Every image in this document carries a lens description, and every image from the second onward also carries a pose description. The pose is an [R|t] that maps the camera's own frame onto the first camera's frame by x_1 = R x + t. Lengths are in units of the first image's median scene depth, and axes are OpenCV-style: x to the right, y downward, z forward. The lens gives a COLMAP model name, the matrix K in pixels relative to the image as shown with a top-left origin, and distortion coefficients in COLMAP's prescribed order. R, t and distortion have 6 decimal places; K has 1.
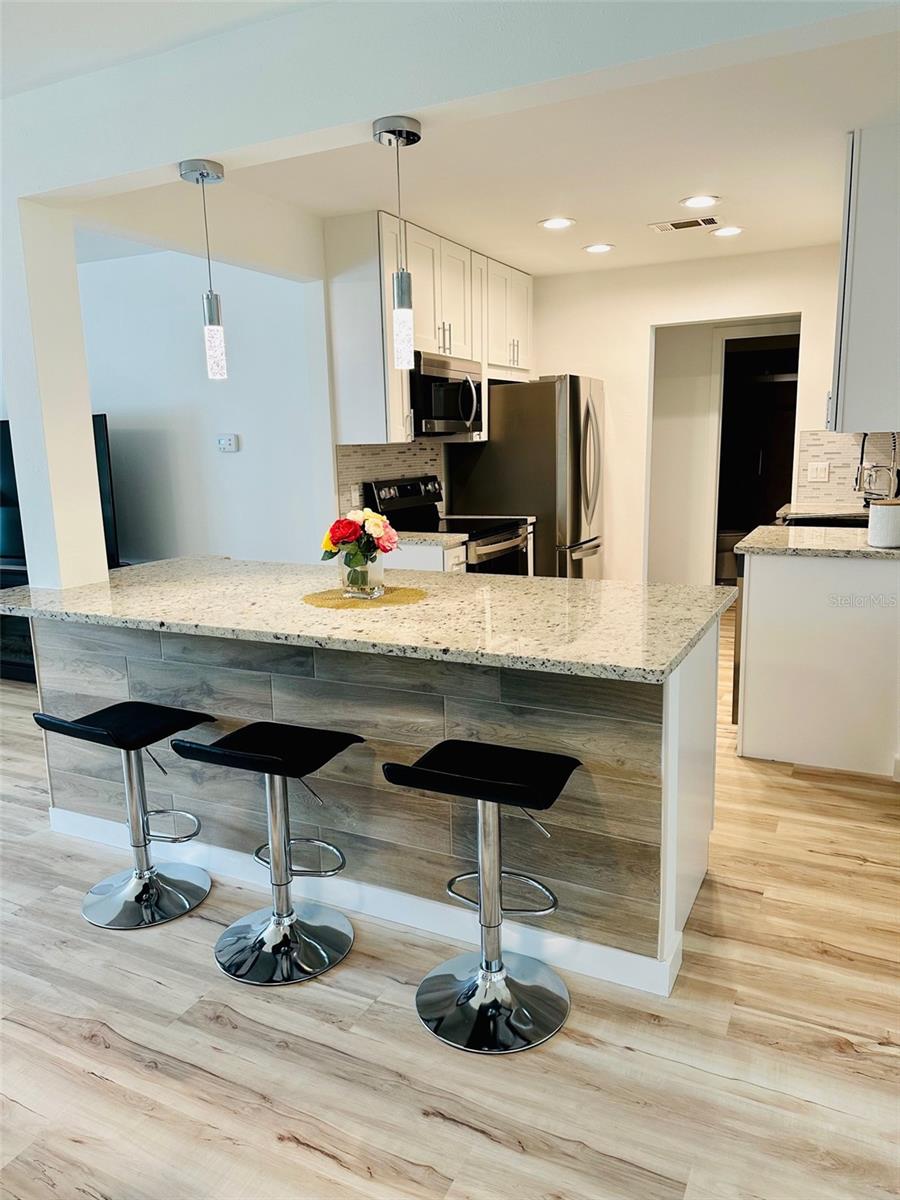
lens RADIAL K [[838.8, 0, 433.5], [0, 838.8, 600.6], [0, 0, 1]] dist [0.053867, -0.058030]
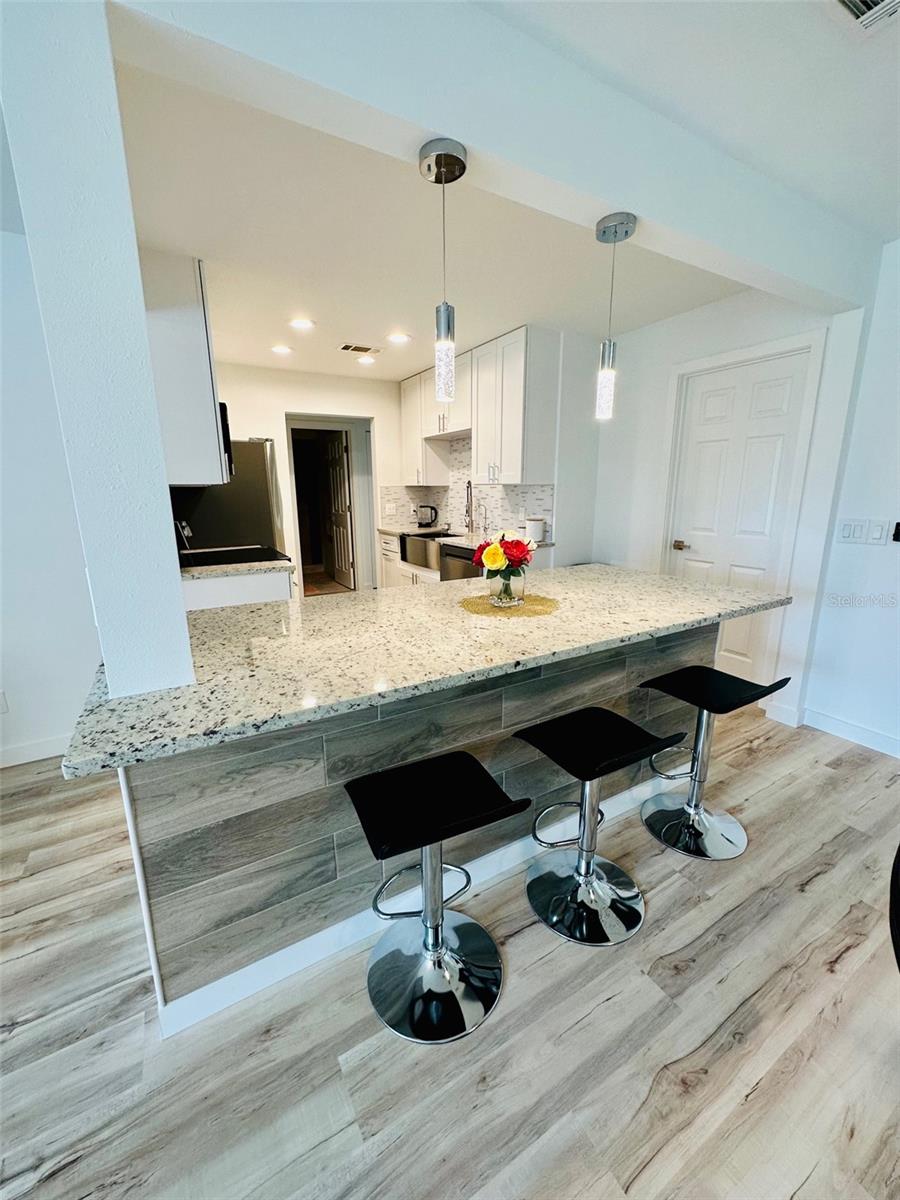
lens RADIAL K [[478.1, 0, 455.2], [0, 478.1, 601.5], [0, 0, 1]] dist [-0.003160, 0.000267]
pose [[0.534297, -0.170516, 0.827920, -0.843720], [0.150359, 0.982995, 0.105421, -0.112489], [-0.831817, 0.068159, 0.550850, 0.831848]]
